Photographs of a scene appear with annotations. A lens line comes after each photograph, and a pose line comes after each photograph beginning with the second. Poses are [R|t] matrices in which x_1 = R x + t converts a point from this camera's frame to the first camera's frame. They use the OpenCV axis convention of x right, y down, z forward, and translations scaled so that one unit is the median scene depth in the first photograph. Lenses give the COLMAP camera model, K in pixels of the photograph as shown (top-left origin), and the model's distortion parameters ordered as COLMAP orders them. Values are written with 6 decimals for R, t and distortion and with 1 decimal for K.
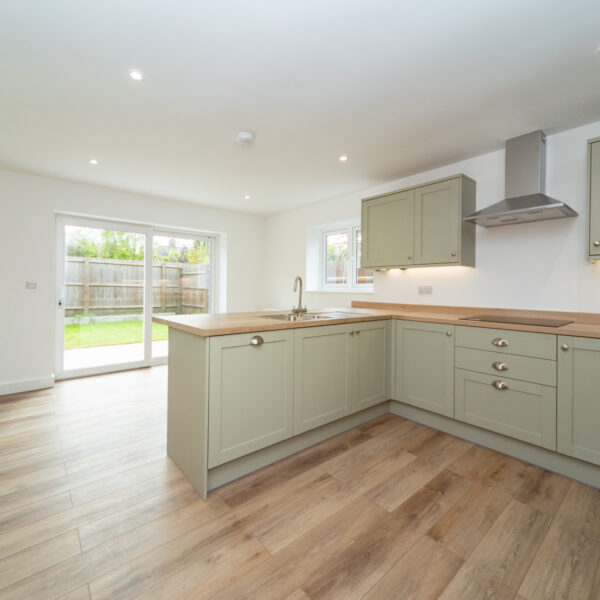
lens RADIAL K [[311.7, 0, 299.0], [0, 311.7, 289.0], [0, 0, 1]] dist [0.005689, 0.000710]
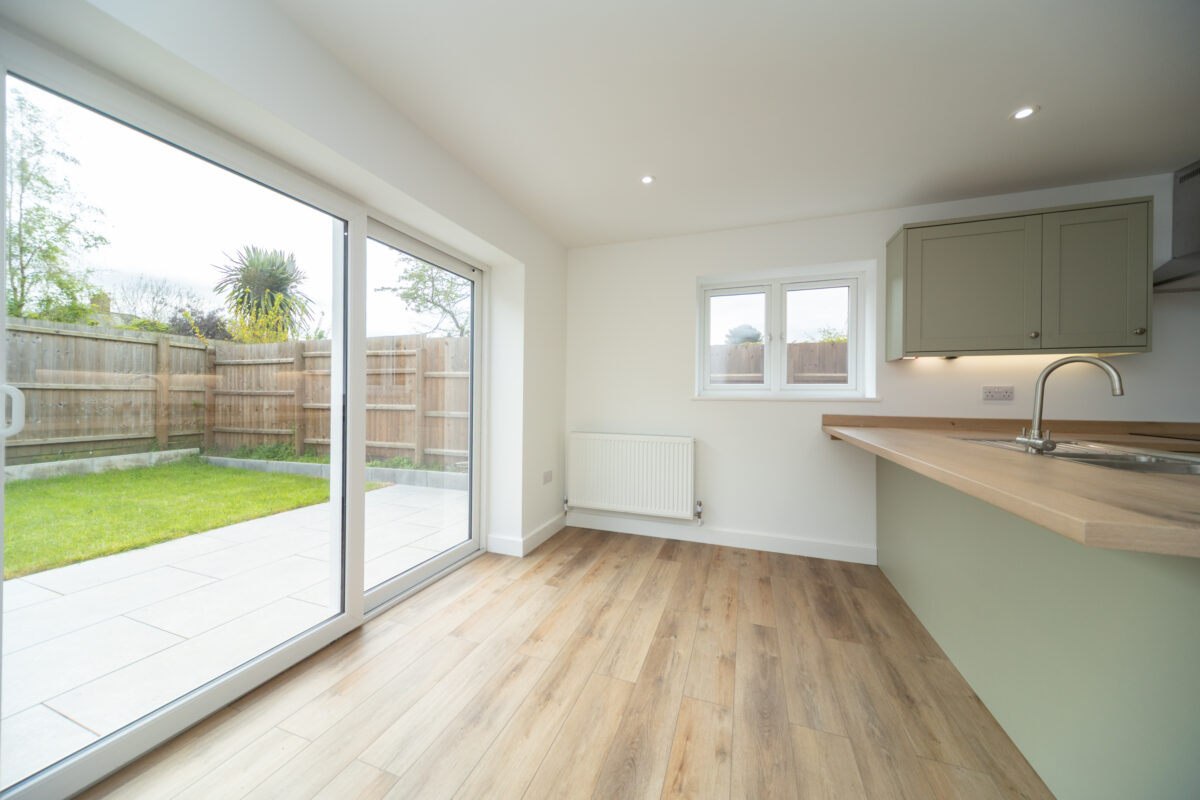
lens RADIAL K [[411.2, 0, 596.5], [0, 411.2, 397.8], [0, 0, 1]] dist [0.001614, -0.000006]
pose [[0.870915, -0.005582, 0.491401, -1.054598], [0.002976, 0.999977, 0.006085, 0.007417], [-0.491424, -0.003837, 0.870912, 1.123175]]
